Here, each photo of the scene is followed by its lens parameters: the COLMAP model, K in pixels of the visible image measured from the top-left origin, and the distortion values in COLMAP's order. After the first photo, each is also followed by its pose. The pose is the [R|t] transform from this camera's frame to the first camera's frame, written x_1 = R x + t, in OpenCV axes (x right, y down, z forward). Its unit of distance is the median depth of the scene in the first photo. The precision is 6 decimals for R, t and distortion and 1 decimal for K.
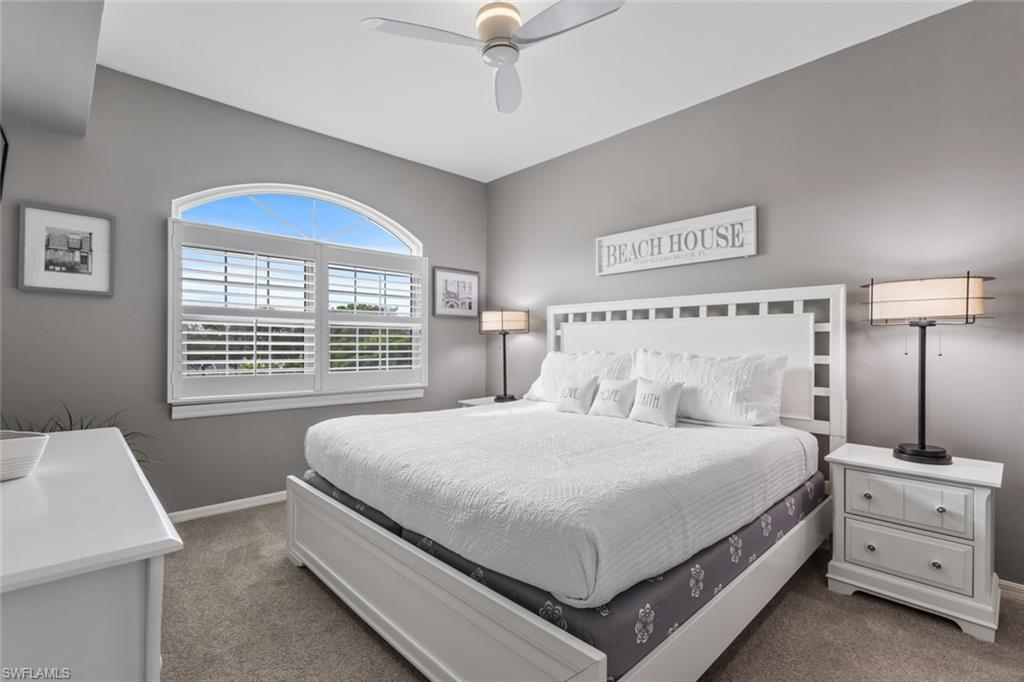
lens RADIAL K [[471.9, 0, 518.7], [0, 471.9, 342.6], [0, 0, 1]] dist [-0.000516, 0.001238]
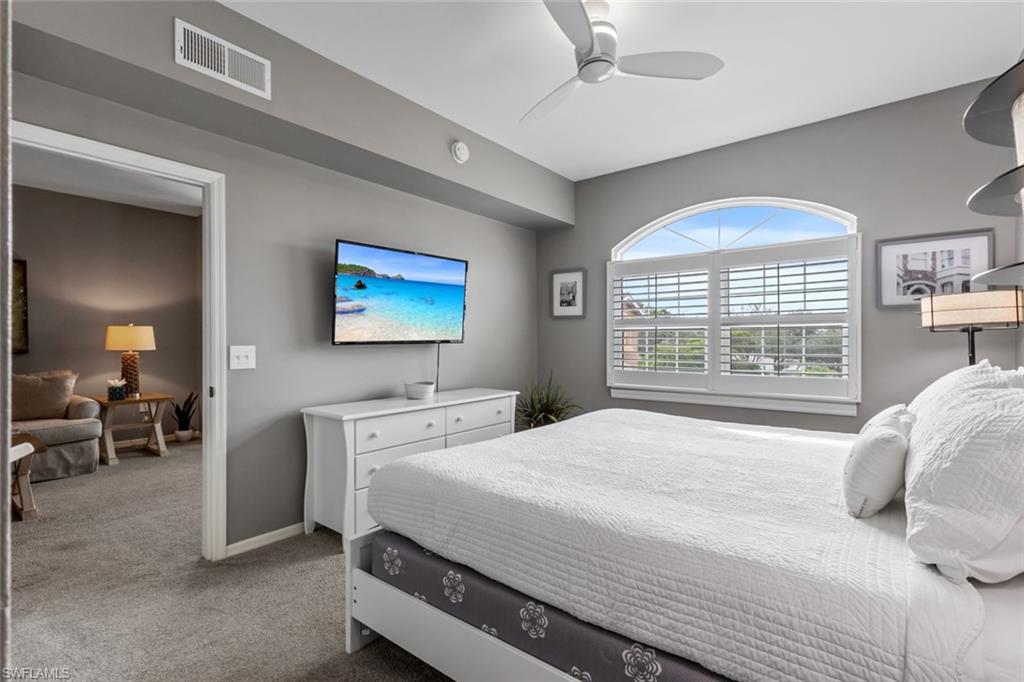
lens RADIAL K [[471.9, 0, 516.9], [0, 471.9, 345.1], [0, 0, 1]] dist [-0.000516, 0.001238]
pose [[0.142418, 0.000187, -0.989807, 0.665376], [0.004066, 0.999991, 0.000774, -0.003458], [0.989798, -0.004135, 0.142416, 0.478269]]
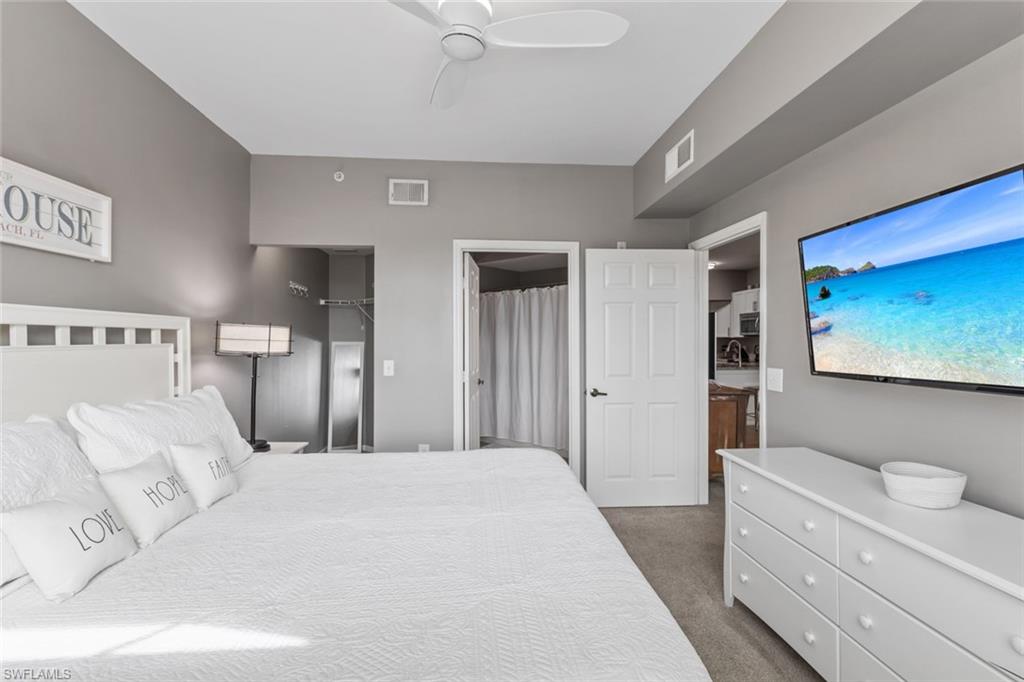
lens RADIAL K [[471.9, 0, 512.3], [0, 471.9, 340.1], [0, 0, 1]] dist [-0.000516, 0.001238]
pose [[-0.770862, -0.000996, 0.637002, -0.452602], [0.000694, 0.999997, 0.002403, -0.062374], [-0.637002, 0.002295, -0.770859, 1.122511]]
